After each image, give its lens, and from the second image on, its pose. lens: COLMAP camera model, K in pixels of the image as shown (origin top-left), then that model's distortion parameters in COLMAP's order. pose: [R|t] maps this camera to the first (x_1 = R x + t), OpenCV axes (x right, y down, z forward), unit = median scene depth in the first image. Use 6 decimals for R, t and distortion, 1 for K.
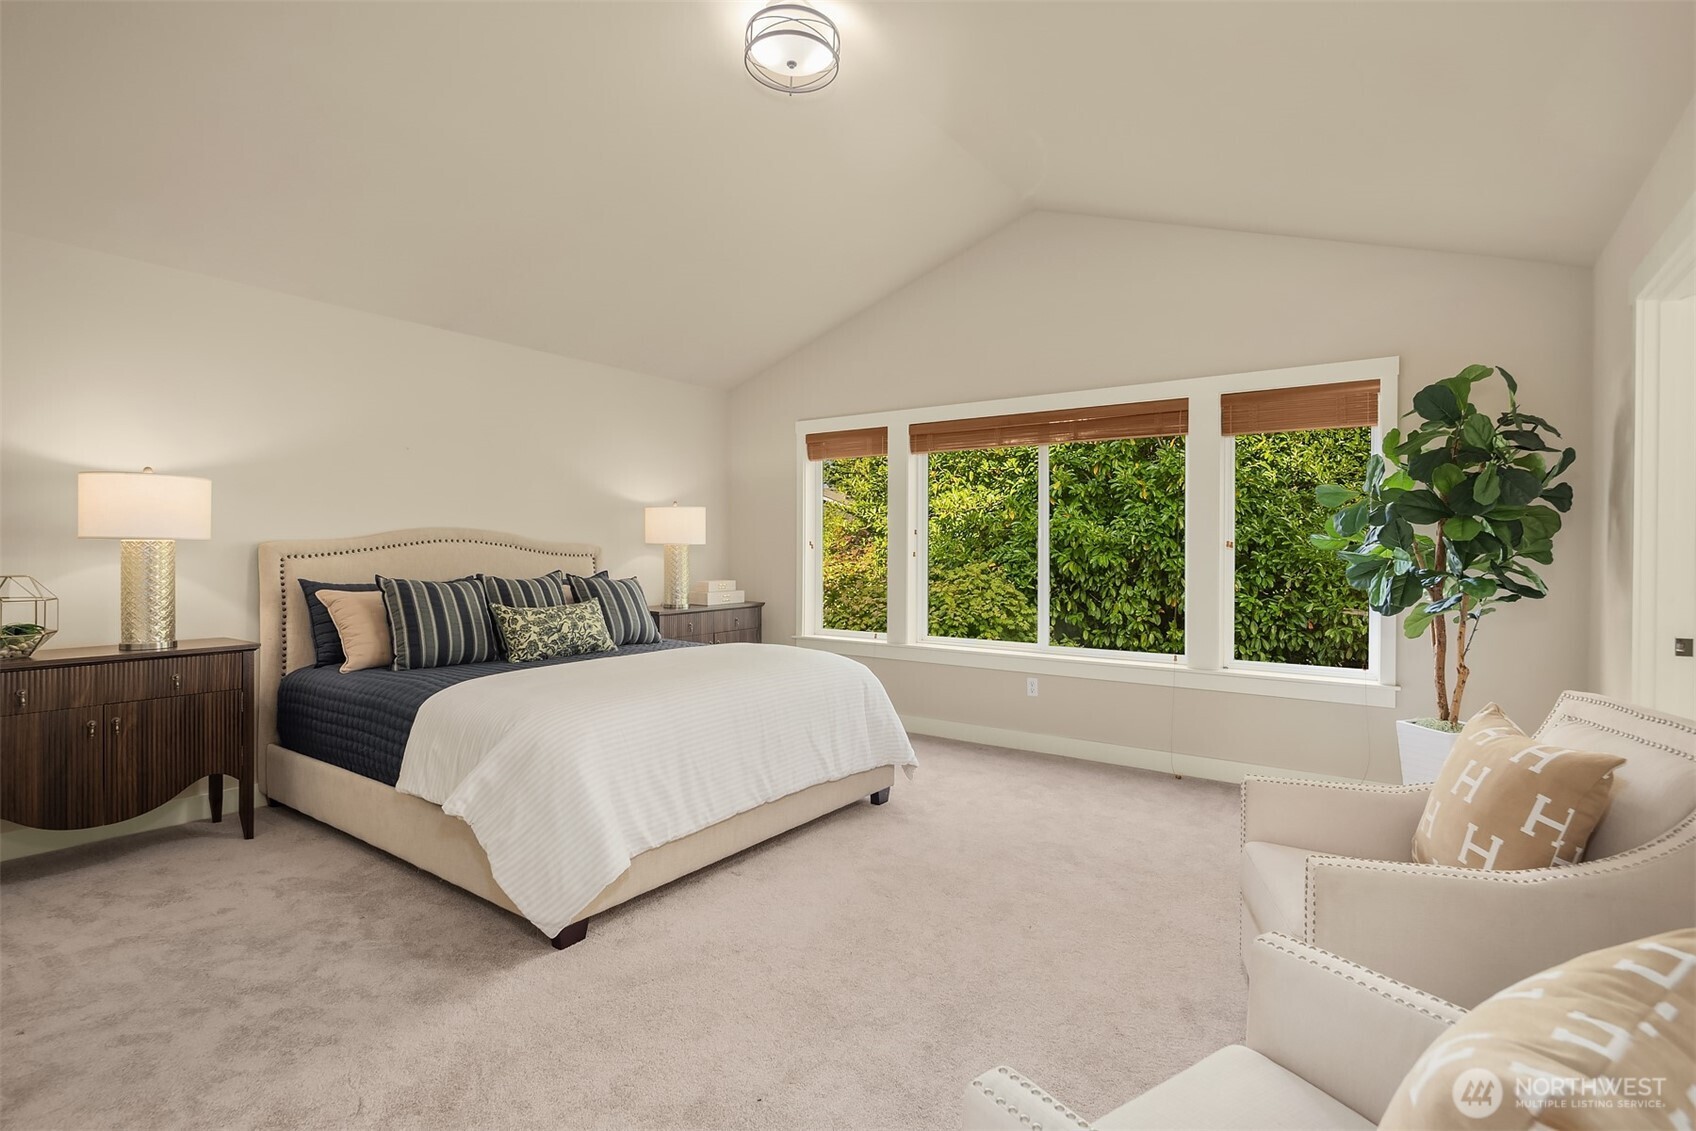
lens RADIAL K [[830.4, 0, 852.4], [0, 830.4, 557.2], [0, 0, 1]] dist [0.005581, -0.004714]
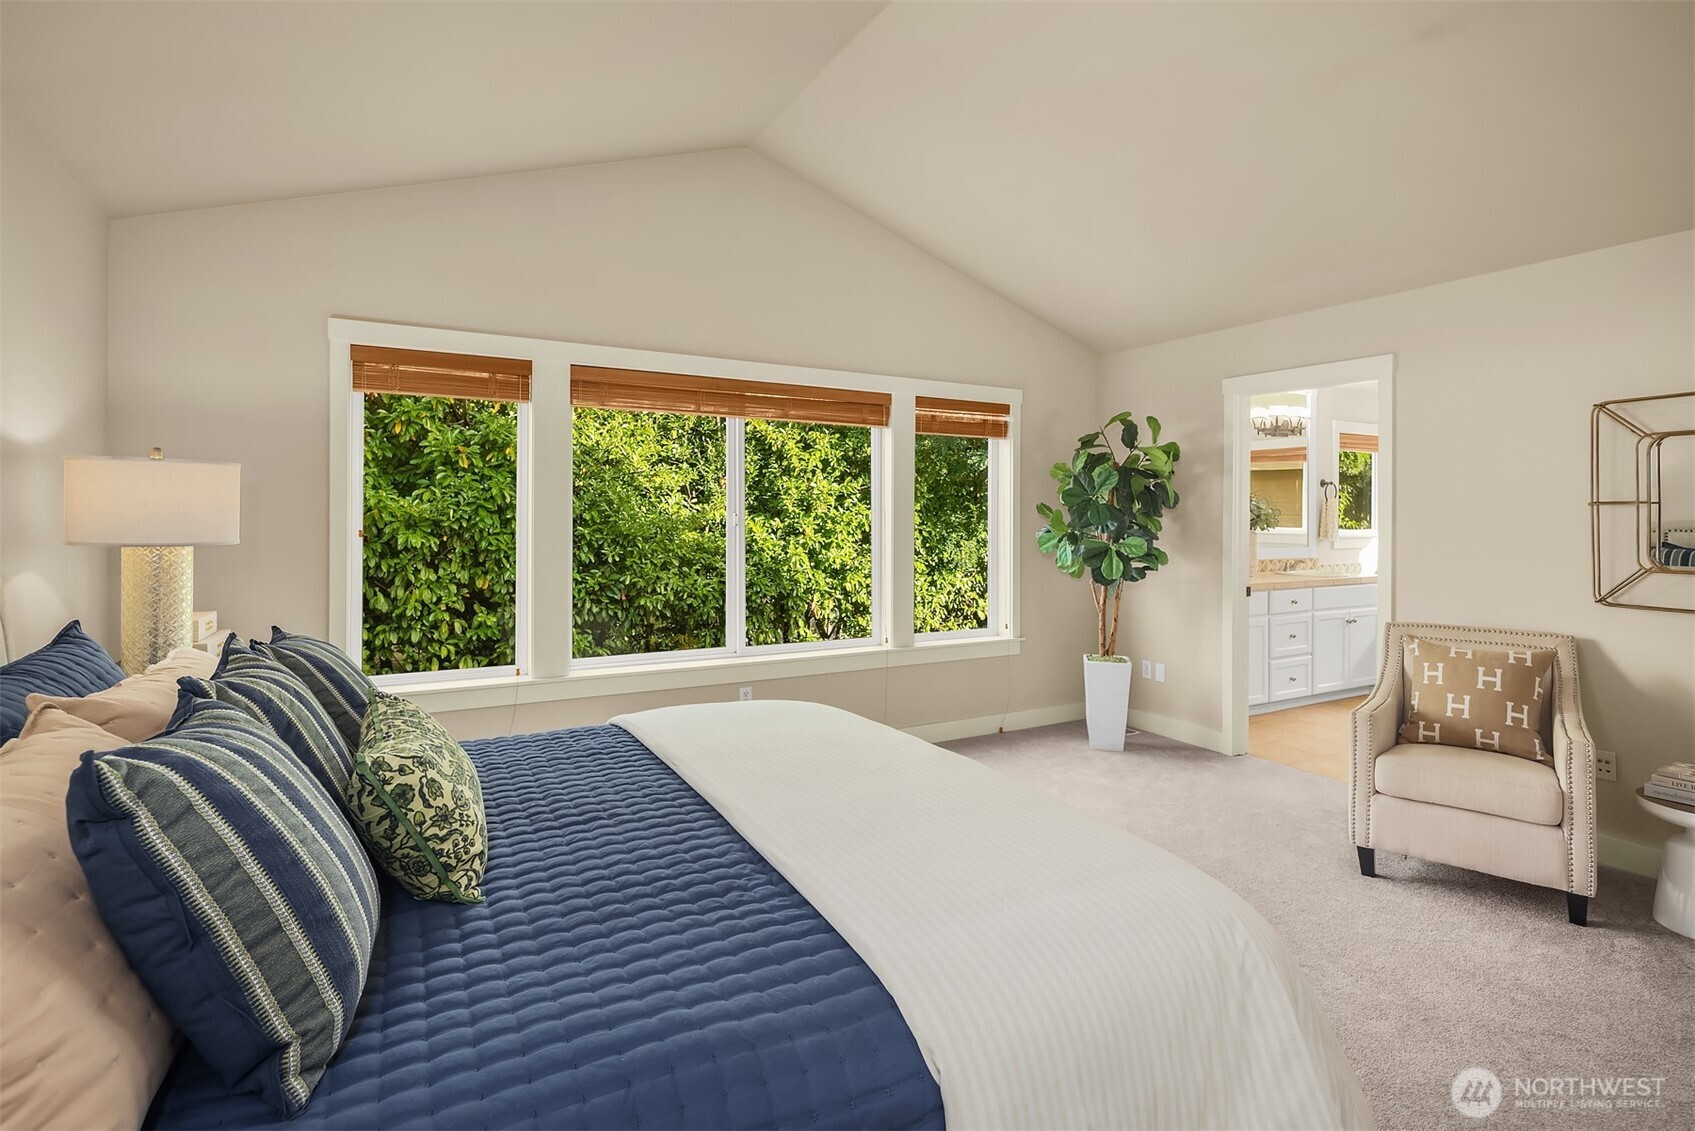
lens RADIAL K [[829.9, 0, 843.2], [0, 829.9, 526.0], [0, 0, 1]] dist [0.005581, -0.004714]
pose [[0.422301, -0.013274, 0.906359, -0.268073], [0.007091, 0.999911, 0.011340, -0.016414], [-0.906428, 0.001638, 0.422357, 0.277776]]
